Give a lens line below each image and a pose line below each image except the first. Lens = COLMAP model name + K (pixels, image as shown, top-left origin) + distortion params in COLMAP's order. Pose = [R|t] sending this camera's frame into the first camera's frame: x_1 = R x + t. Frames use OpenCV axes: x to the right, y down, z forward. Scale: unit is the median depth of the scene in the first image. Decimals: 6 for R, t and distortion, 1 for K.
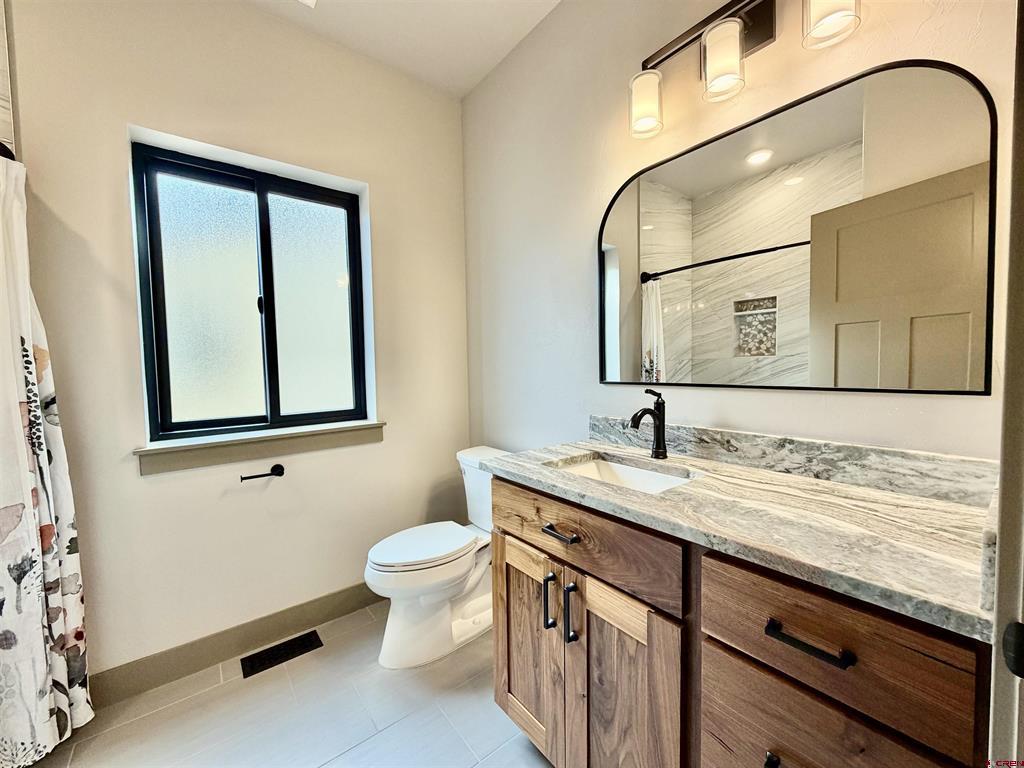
lens RADIAL K [[408.6, 0, 512.1], [0, 408.6, 383.0], [0, 0, 1]] dist [-0.000820, -0.001325]
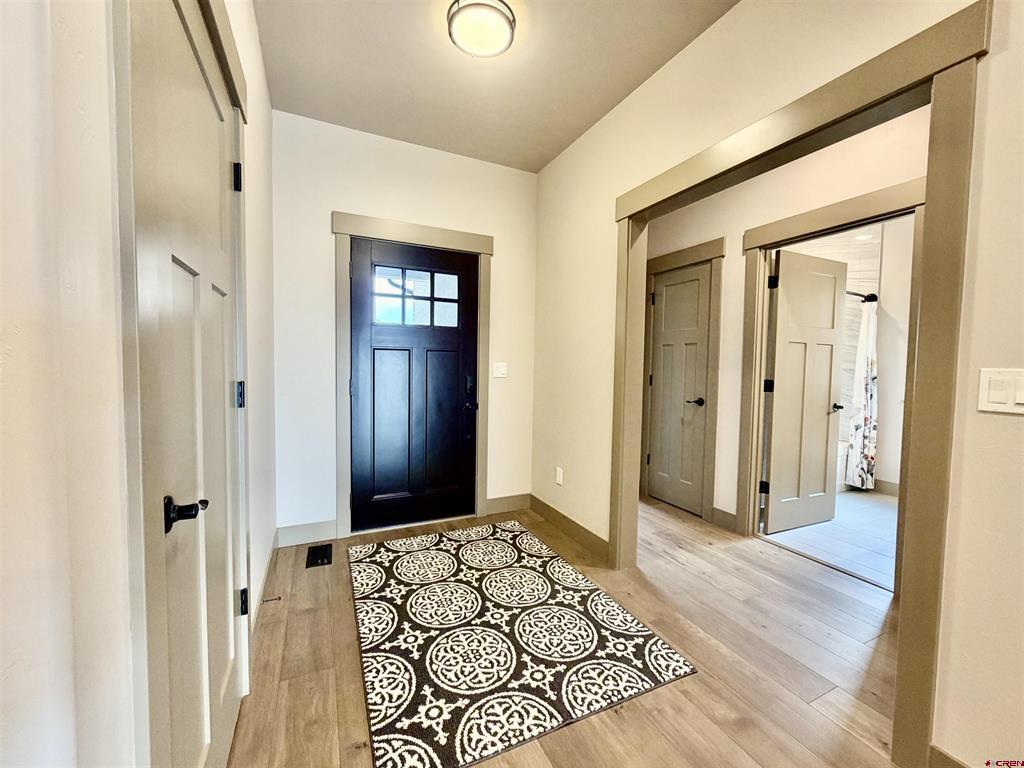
lens RADIAL K [[408.6, 0, 511.1], [0, 408.6, 383.3], [0, 0, 1]] dist [-0.000820, -0.001325]
pose [[-0.225250, 0.062850, -0.972272, 2.411431], [-0.054417, 0.995548, 0.076962, -0.001679], [0.972780, 0.070244, -0.220827, -0.947398]]
